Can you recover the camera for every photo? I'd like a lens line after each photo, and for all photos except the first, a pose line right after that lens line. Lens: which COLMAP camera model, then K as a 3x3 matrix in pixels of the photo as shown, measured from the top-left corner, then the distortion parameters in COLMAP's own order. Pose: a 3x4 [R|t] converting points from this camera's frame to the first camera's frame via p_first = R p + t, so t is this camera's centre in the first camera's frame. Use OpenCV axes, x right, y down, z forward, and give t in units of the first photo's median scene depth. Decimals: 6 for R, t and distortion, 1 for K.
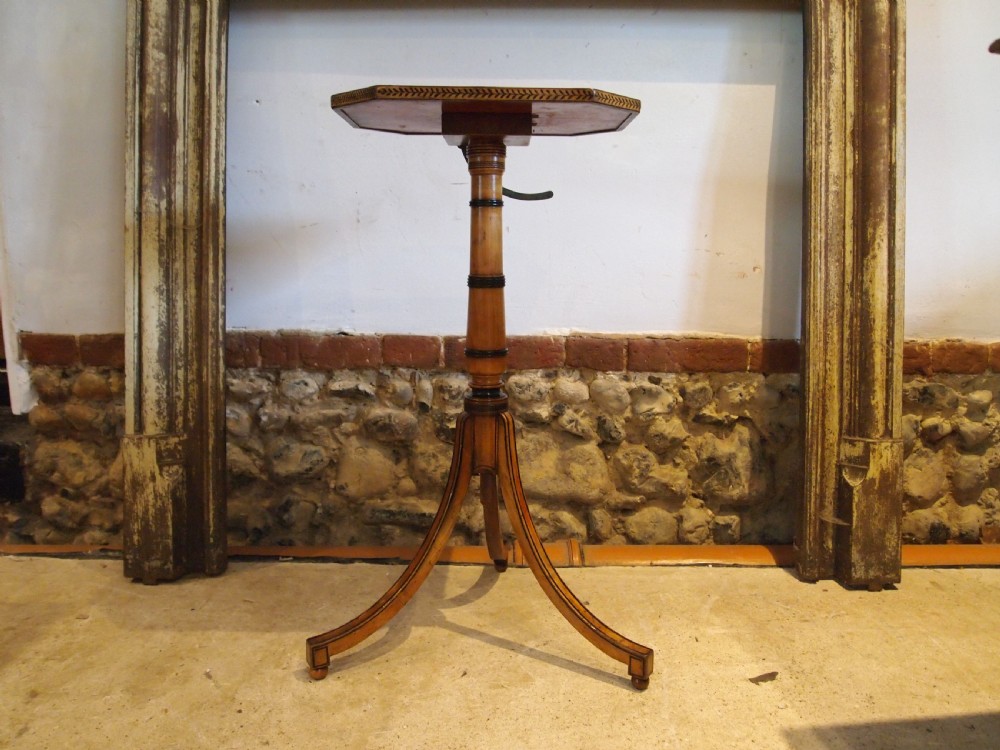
lens RADIAL K [[794.5, 0, 503.5], [0, 794.5, 375.5], [0, 0, 1]] dist [-0.045665, 0.001180]
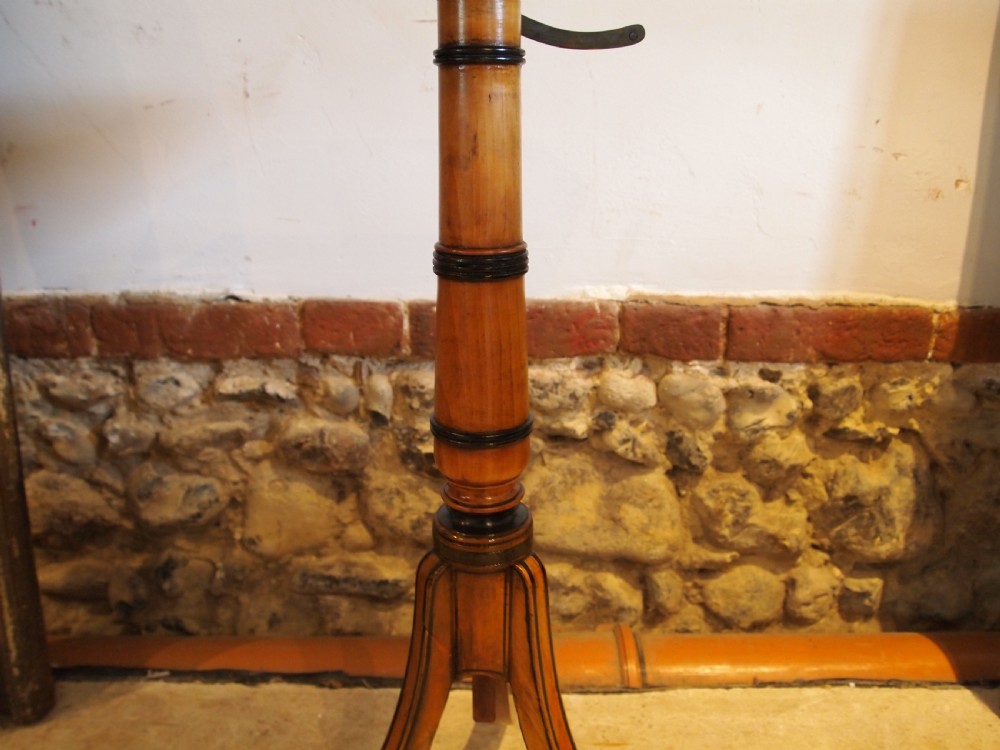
lens RADIAL K [[786.3, 0, 504.2], [0, 786.3, 375.2], [0, 0, 1]] dist [-0.047423, 0.000670]
pose [[0.999977, -0.005162, 0.004428, -0.008538], [0.004350, 0.985923, 0.167145, -0.092111], [-0.005229, -0.167121, 0.985922, 0.432750]]
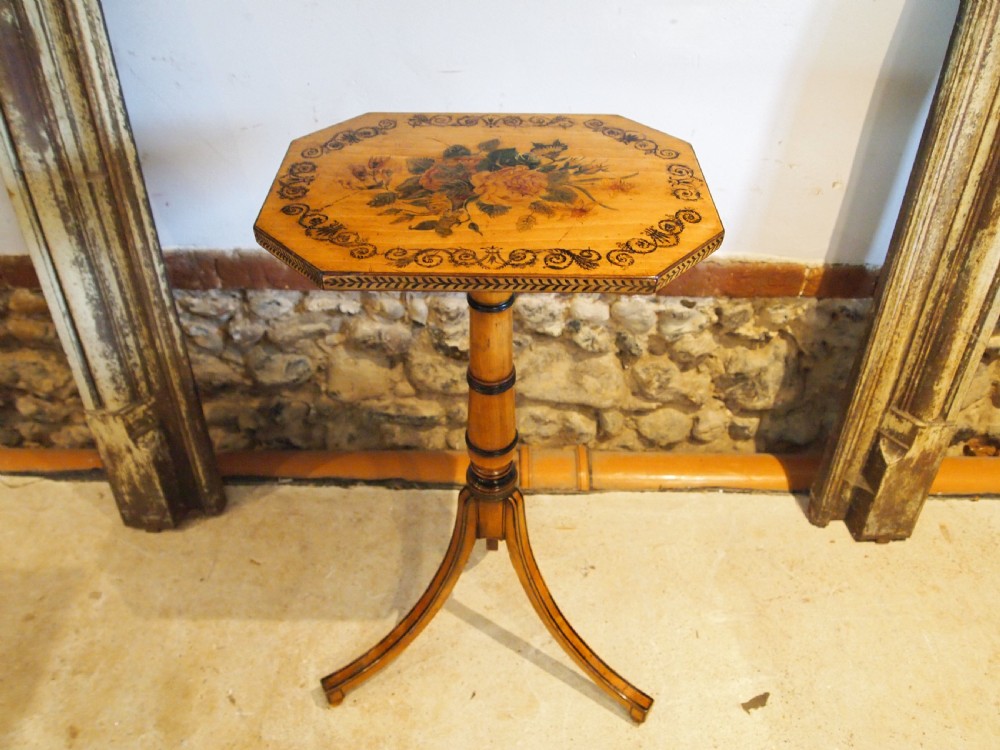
lens RADIAL K [[794.5, 0, 503.5], [0, 794.5, 375.5], [0, 0, 1]] dist [-0.045665, 0.001180]
pose [[0.999998, 0.001636, -0.000726, -0.006421], [-0.000973, 0.837353, 0.546661, -0.395880], [0.001502, -0.546659, 0.837354, 0.247794]]
